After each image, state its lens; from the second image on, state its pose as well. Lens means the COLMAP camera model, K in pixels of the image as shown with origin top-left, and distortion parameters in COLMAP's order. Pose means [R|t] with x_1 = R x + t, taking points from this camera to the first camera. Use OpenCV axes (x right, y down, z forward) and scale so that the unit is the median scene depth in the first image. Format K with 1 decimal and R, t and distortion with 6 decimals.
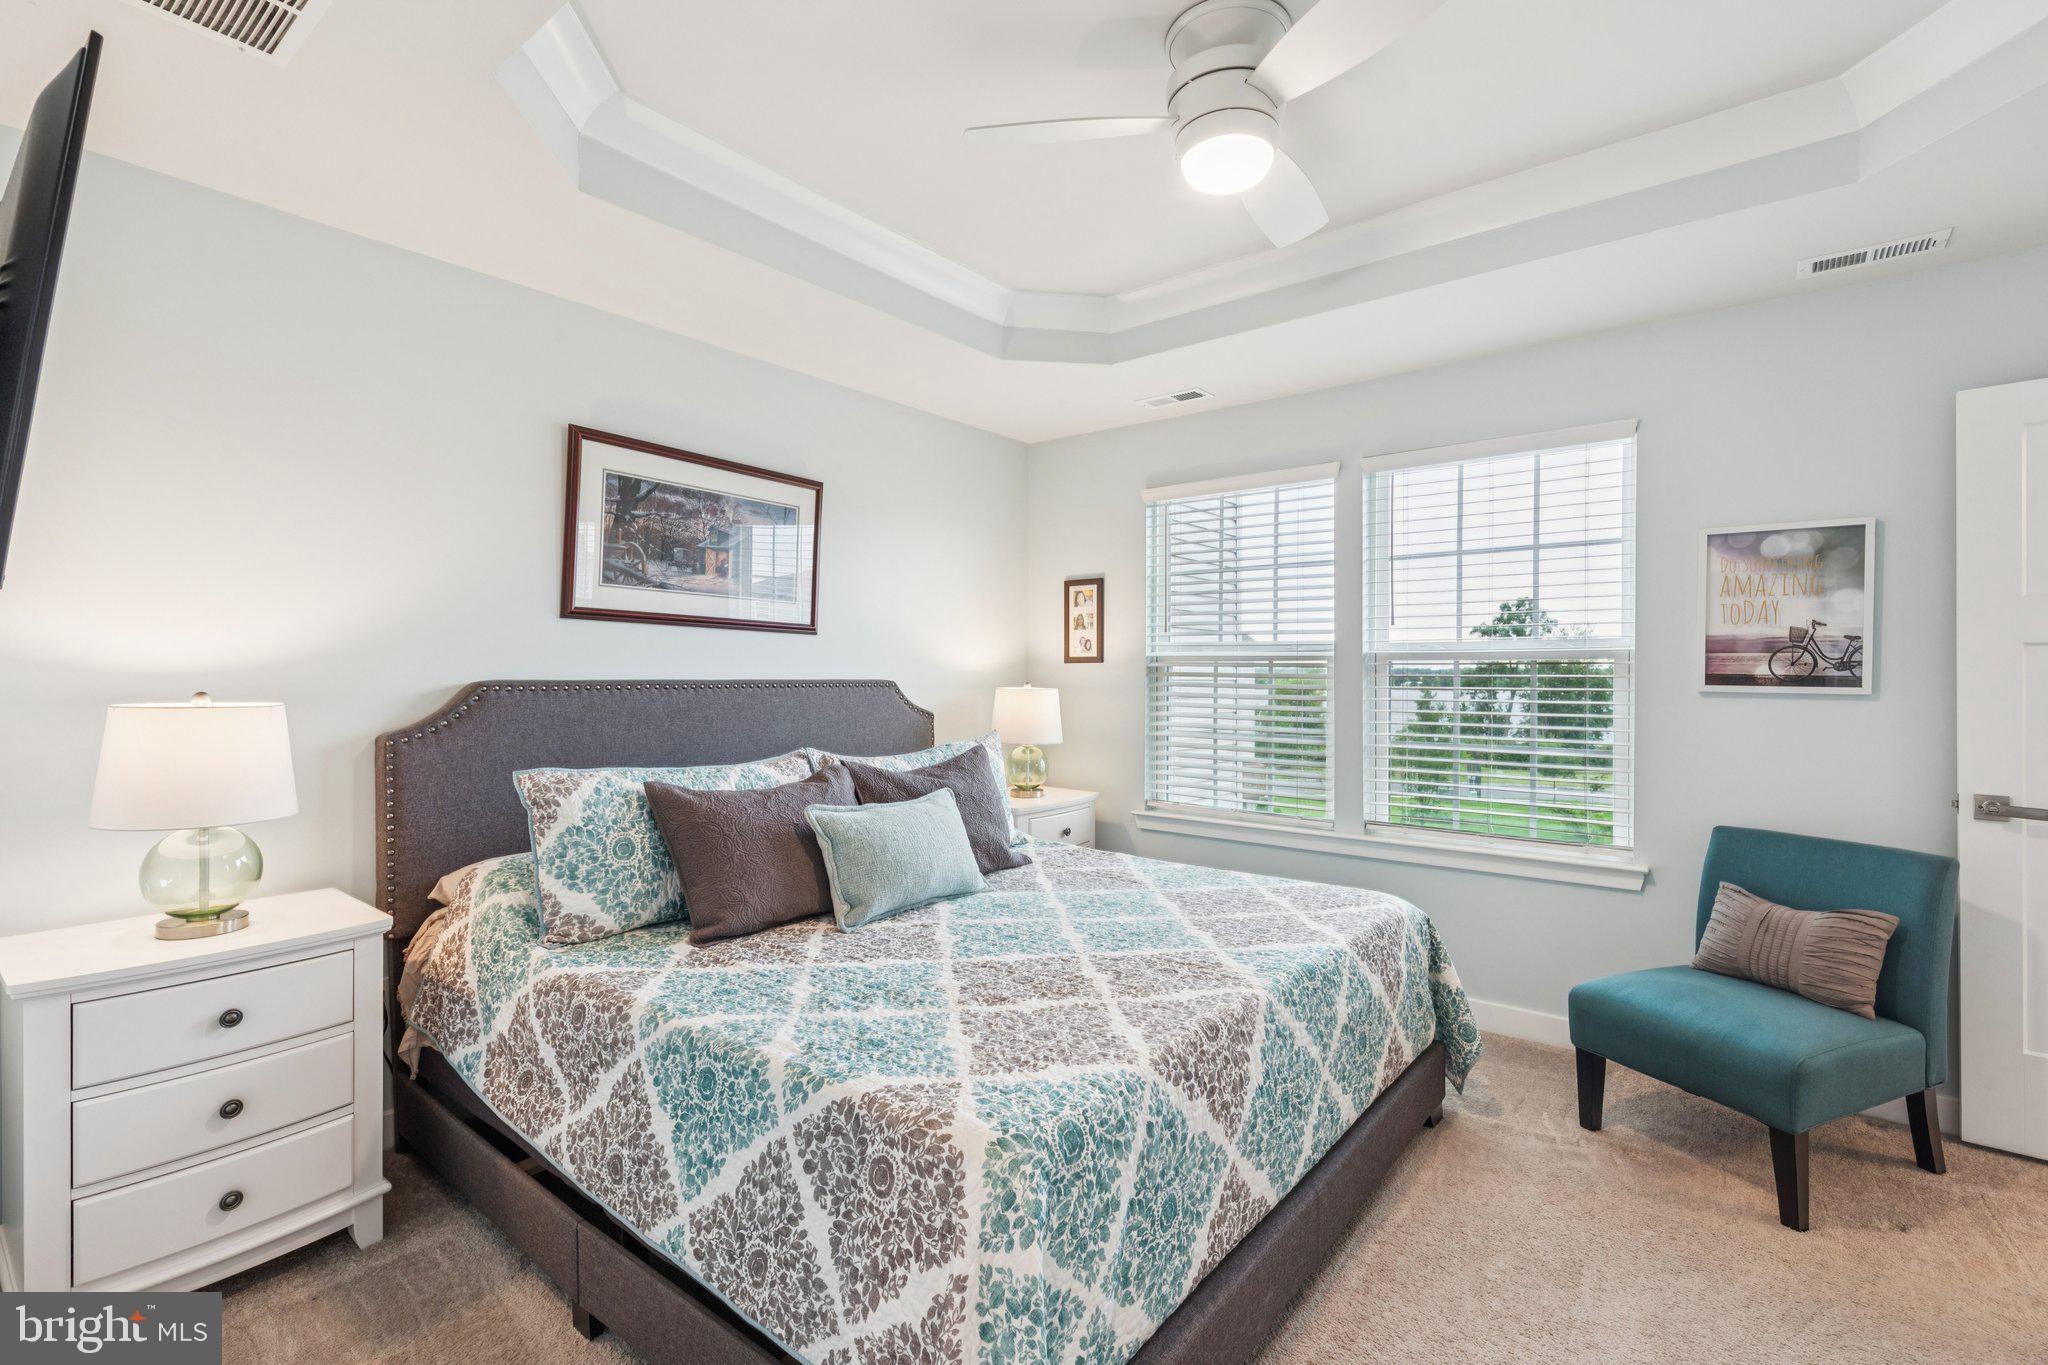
lens RADIAL K [[932.6, 0, 1041.6], [0, 932.6, 694.2], [0, 0, 1]] dist [0.003109, -0.001195]
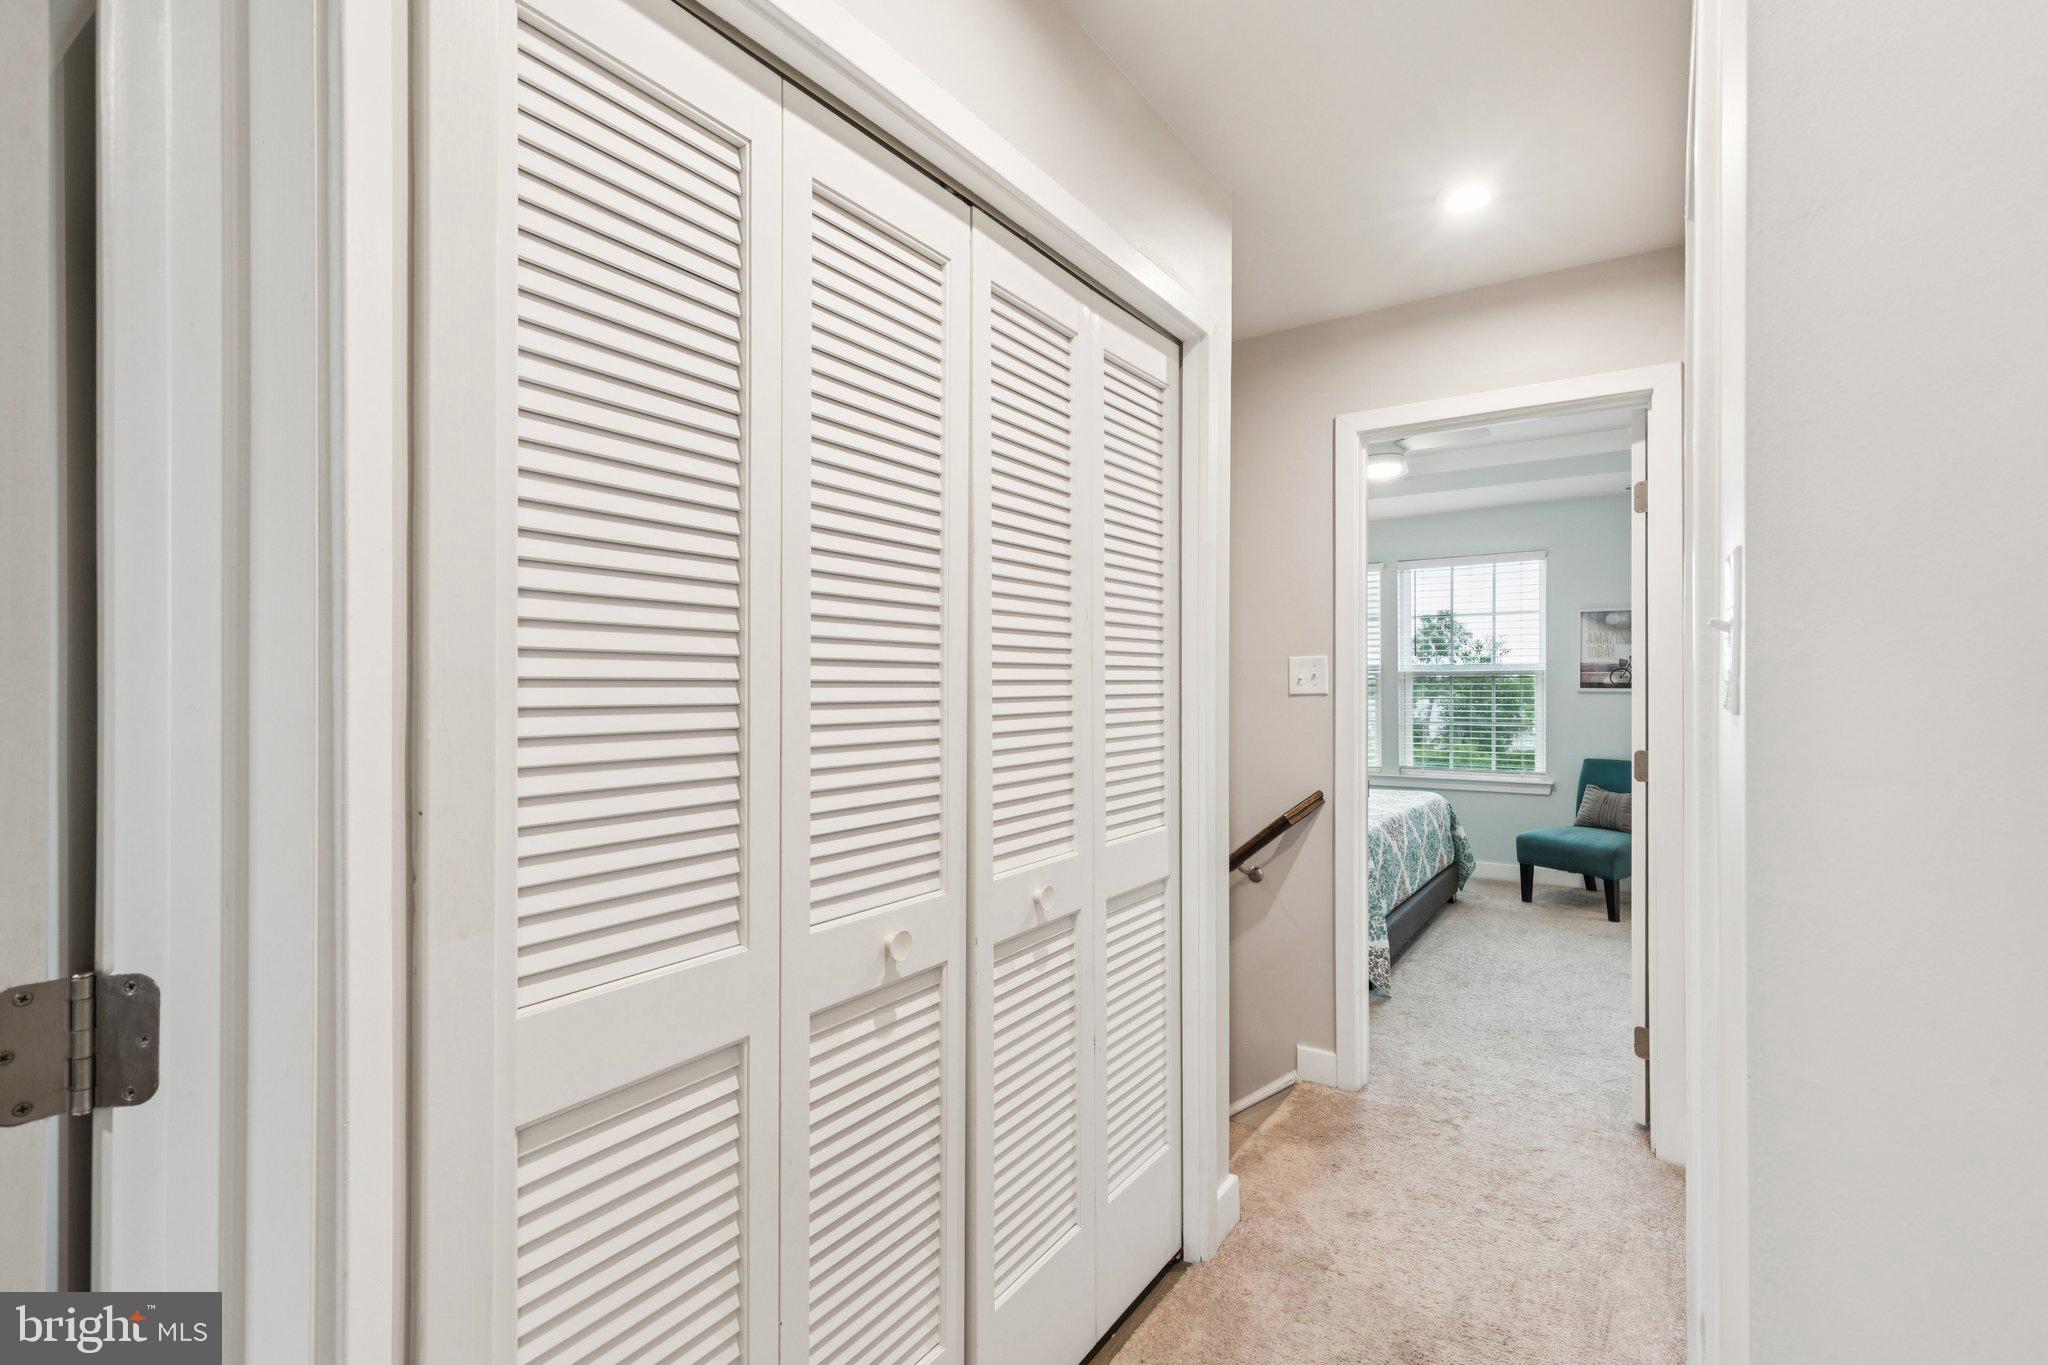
lens RADIAL K [[932.6, 0, 1048.0], [0, 932.6, 710.5], [0, 0, 1]] dist [0.003109, -0.001195]
pose [[0.996878, -0.009080, 0.078427, -0.577450], [0.008674, 0.999947, 0.005520, 0.017407], [-0.078473, -0.004823, 0.996905, -0.897559]]
